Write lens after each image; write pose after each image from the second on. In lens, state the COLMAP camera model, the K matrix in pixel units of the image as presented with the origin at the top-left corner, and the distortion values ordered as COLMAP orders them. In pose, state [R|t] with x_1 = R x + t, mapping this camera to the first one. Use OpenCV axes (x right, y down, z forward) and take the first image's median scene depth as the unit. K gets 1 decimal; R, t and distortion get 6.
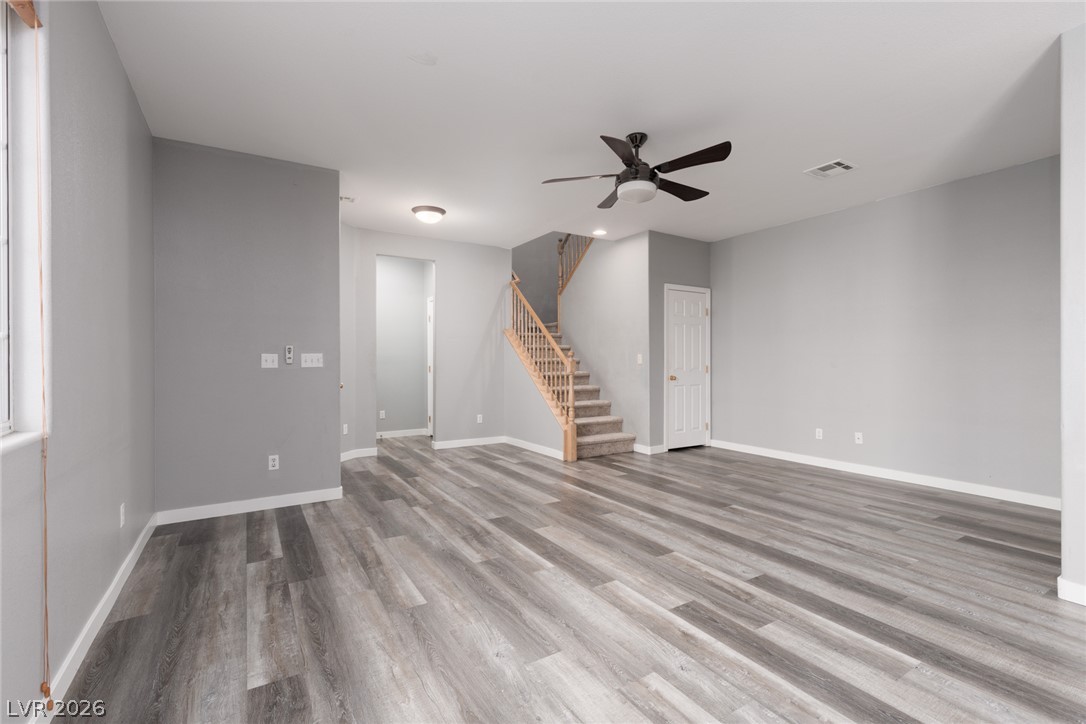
lens RADIAL K [[485.1, 0, 547.2], [0, 485.1, 360.3], [0, 0, 1]] dist [0.005720, -0.000631]
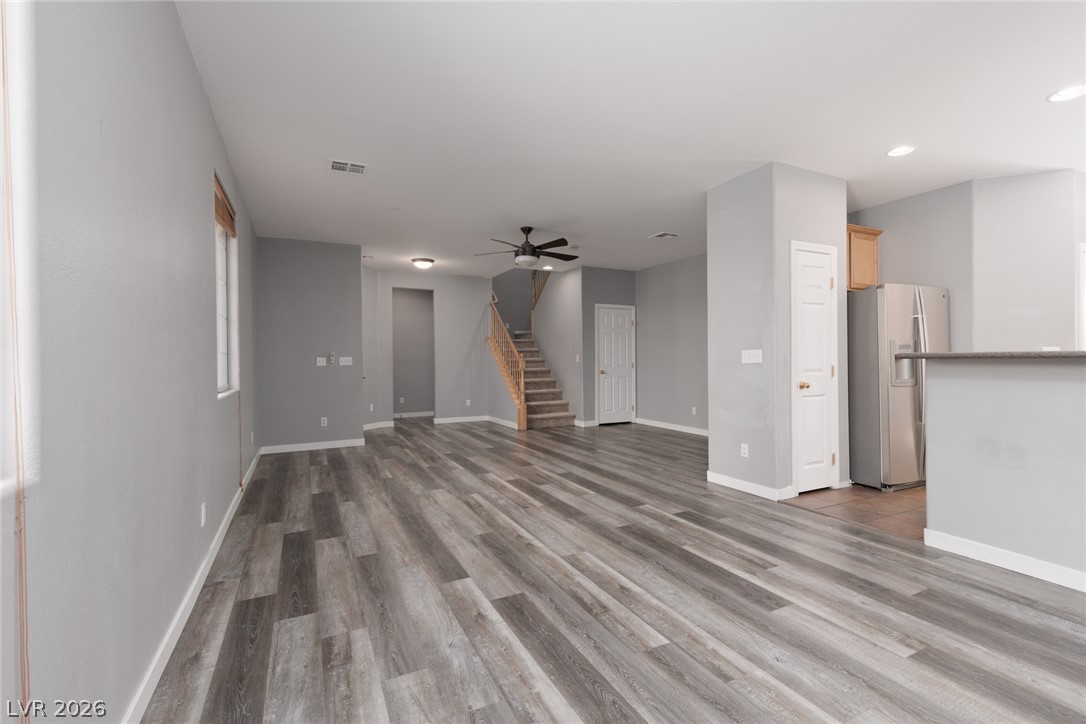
lens RADIAL K [[485.1, 0, 547.2], [0, 485.1, 360.3], [0, 0, 1]] dist [0.005720, -0.000631]
pose [[0.995854, -0.006865, -0.090707, 0.388231], [0.007065, 0.999973, 0.001874, -0.001457], [0.090692, -0.002507, 0.995876, -0.650507]]
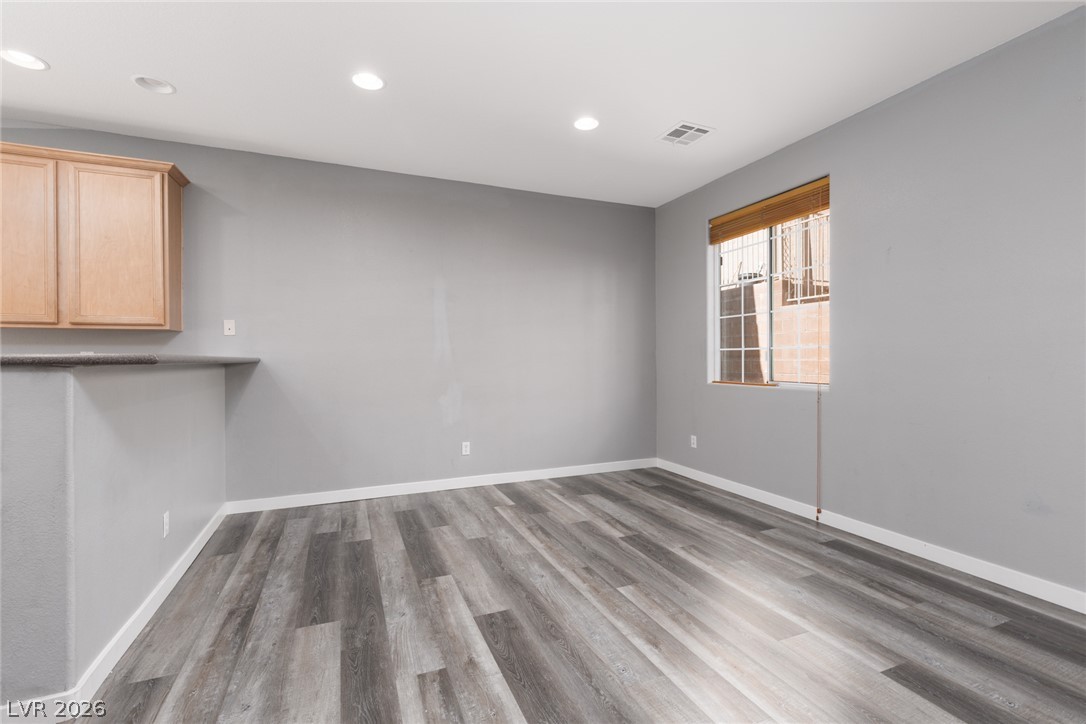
lens RADIAL K [[485.1, 0, 547.2], [0, 485.1, 360.3], [0, 0, 1]] dist [0.005720, -0.000631]
pose [[-0.988184, 0.006816, 0.153119, 0.465078], [0.007287, 0.999970, 0.002514, -0.001155], [-0.153098, 0.003600, -0.988204, 0.611951]]
